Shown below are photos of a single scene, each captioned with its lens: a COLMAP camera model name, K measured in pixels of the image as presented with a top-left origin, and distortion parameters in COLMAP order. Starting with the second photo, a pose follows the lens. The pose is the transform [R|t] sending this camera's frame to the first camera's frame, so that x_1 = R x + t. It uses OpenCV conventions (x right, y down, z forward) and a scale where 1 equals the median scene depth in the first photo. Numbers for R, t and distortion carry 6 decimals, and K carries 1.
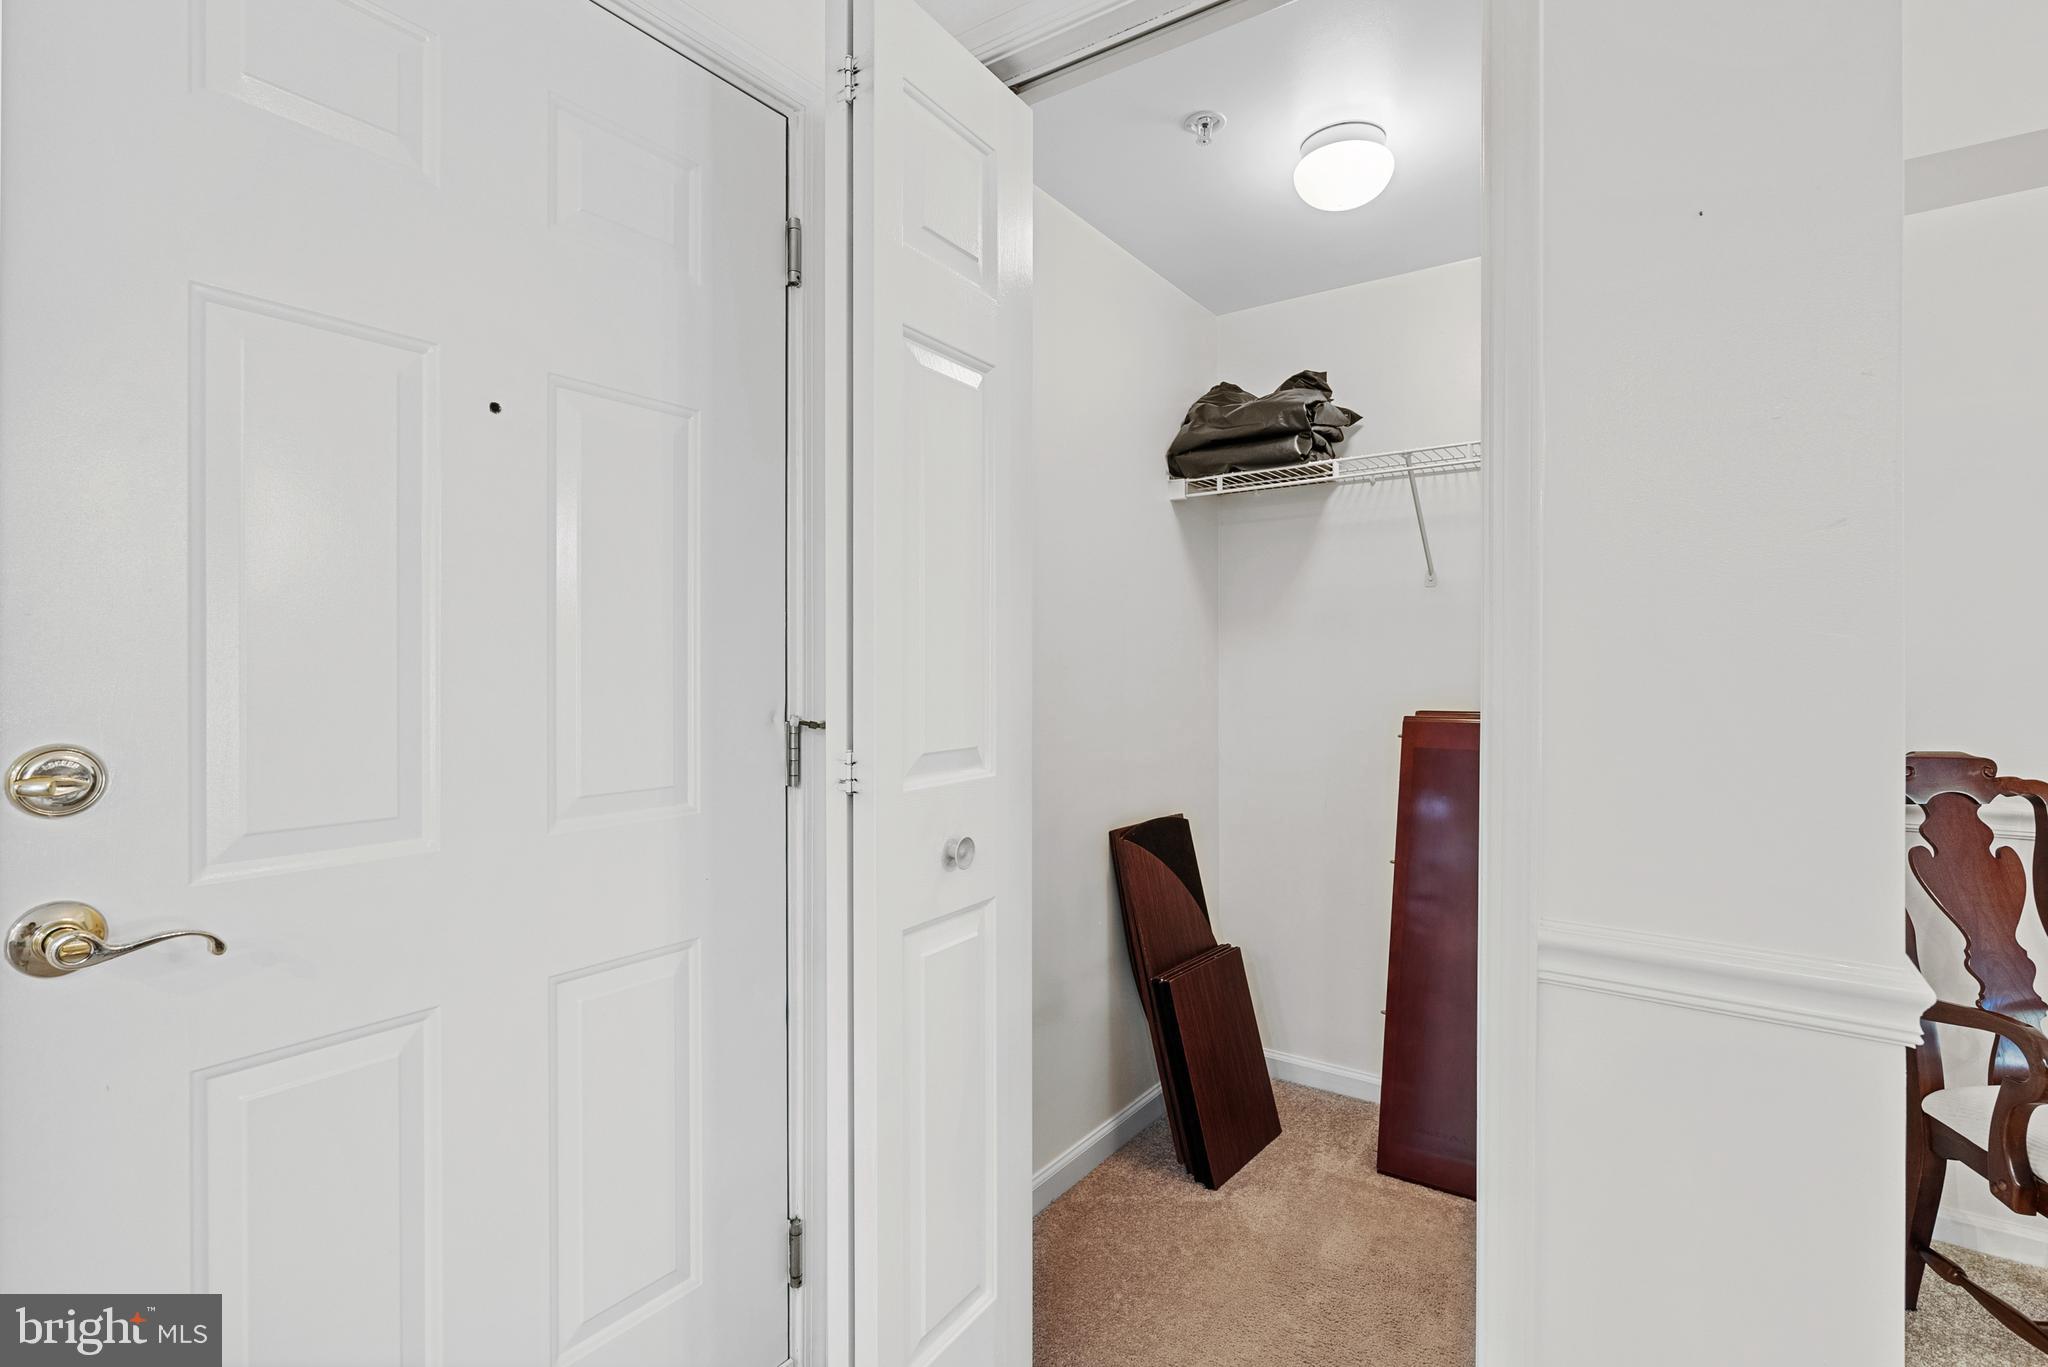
lens RADIAL K [[1005.2, 0, 1028.9], [0, 1005.2, 672.5], [0, 0, 1]] dist [0.022429, 0.000698]
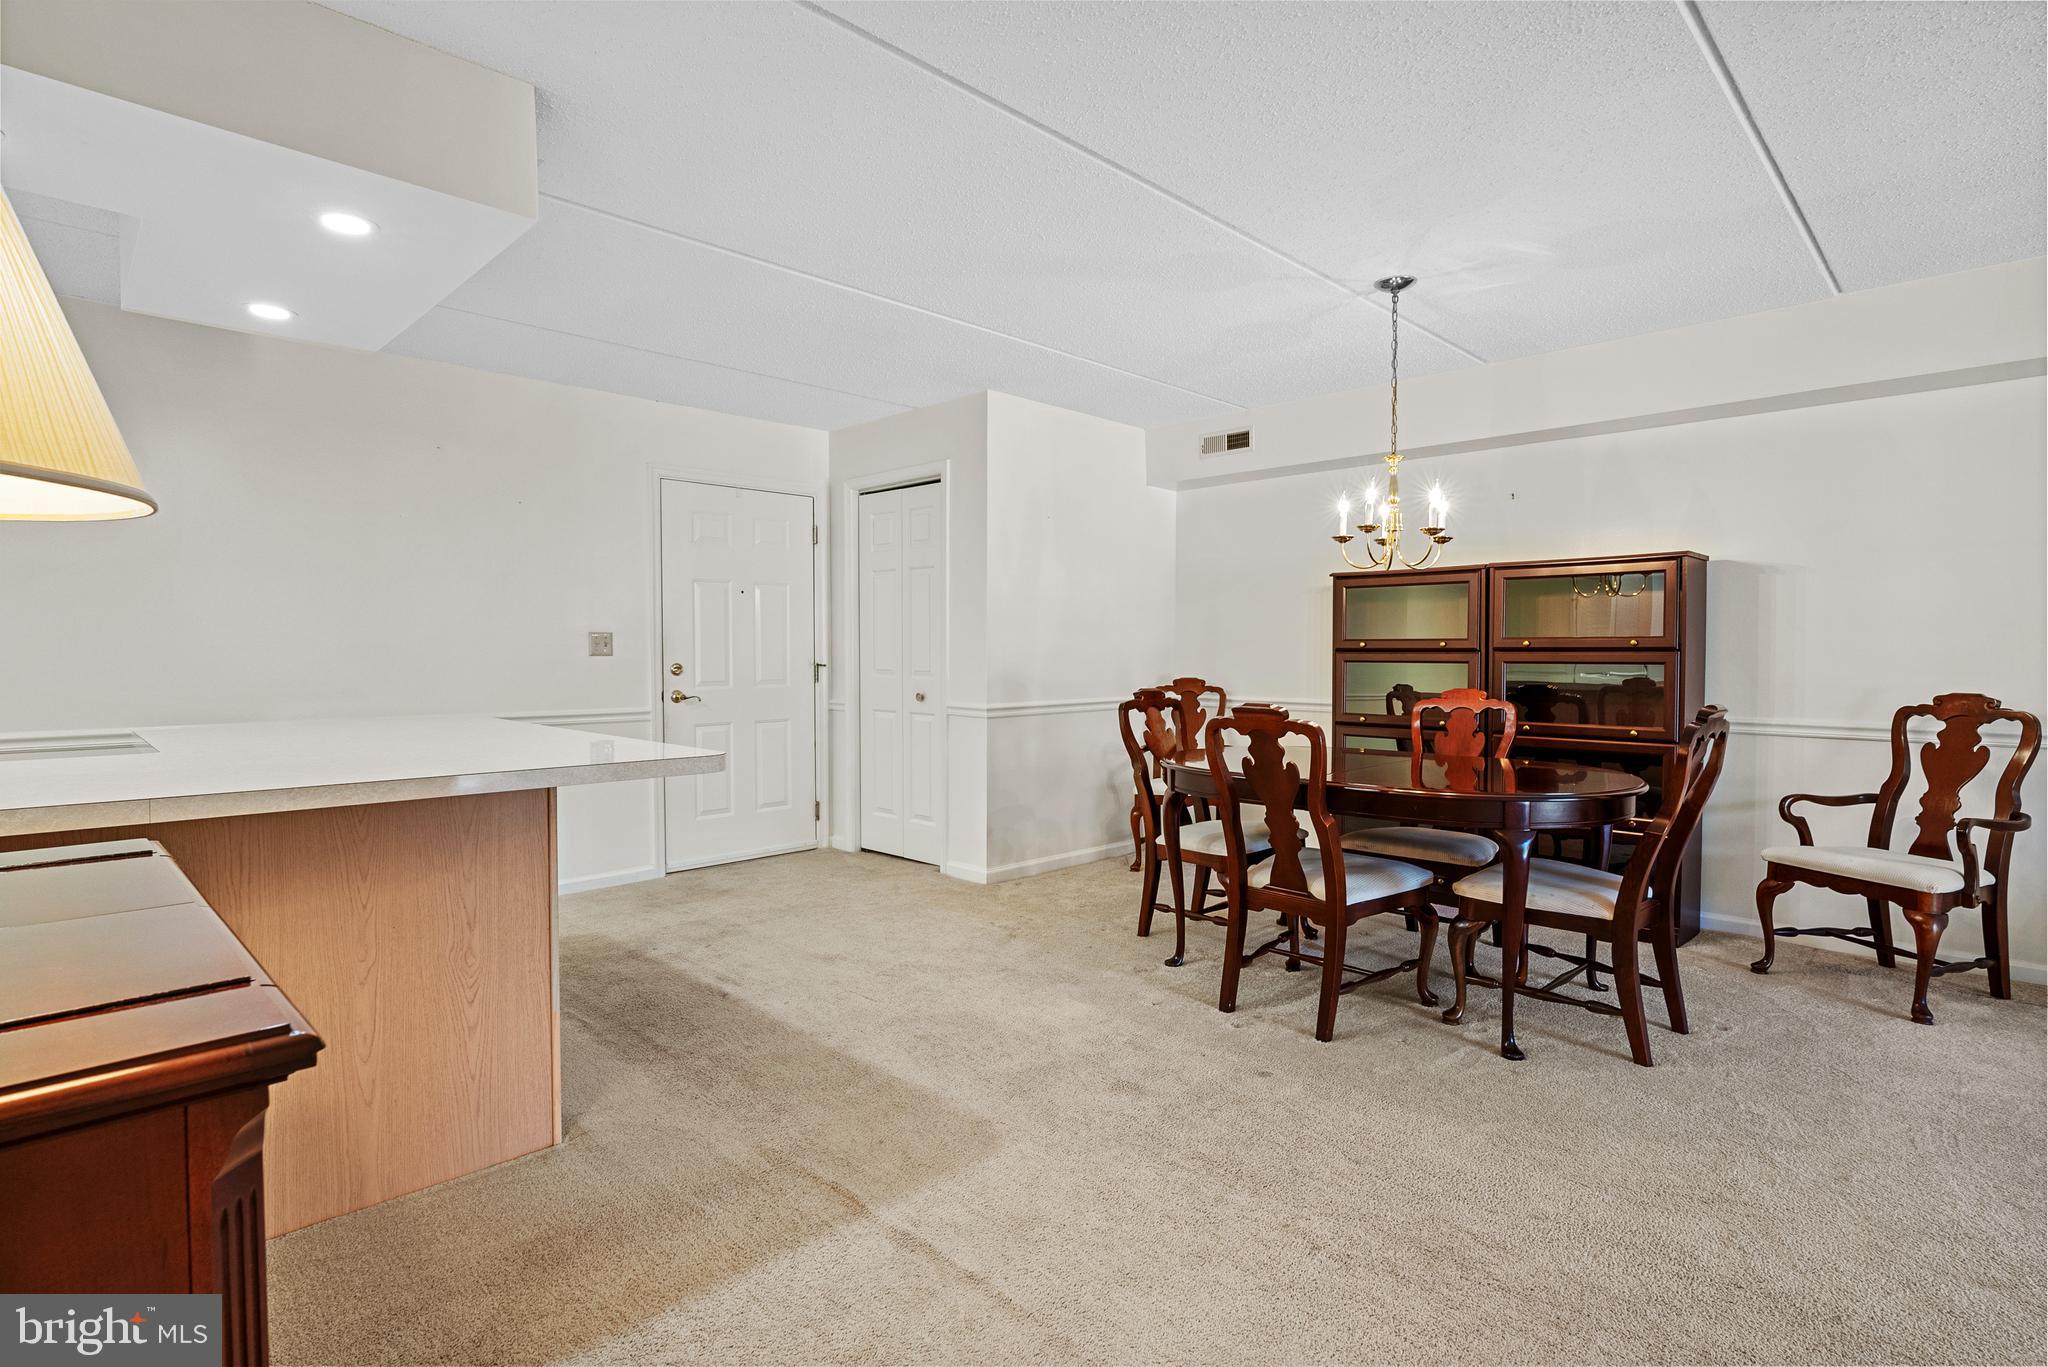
lens RADIAL K [[1005.2, 0, 1023.3], [0, 1005.2, 675.3], [0, 0, 1]] dist [0.022429, 0.000698]
pose [[0.987349, 0.006632, -0.158425, 0.875851], [-0.001916, 0.999551, 0.029908, -0.016744], [0.158552, -0.029226, 0.986918, -1.996089]]
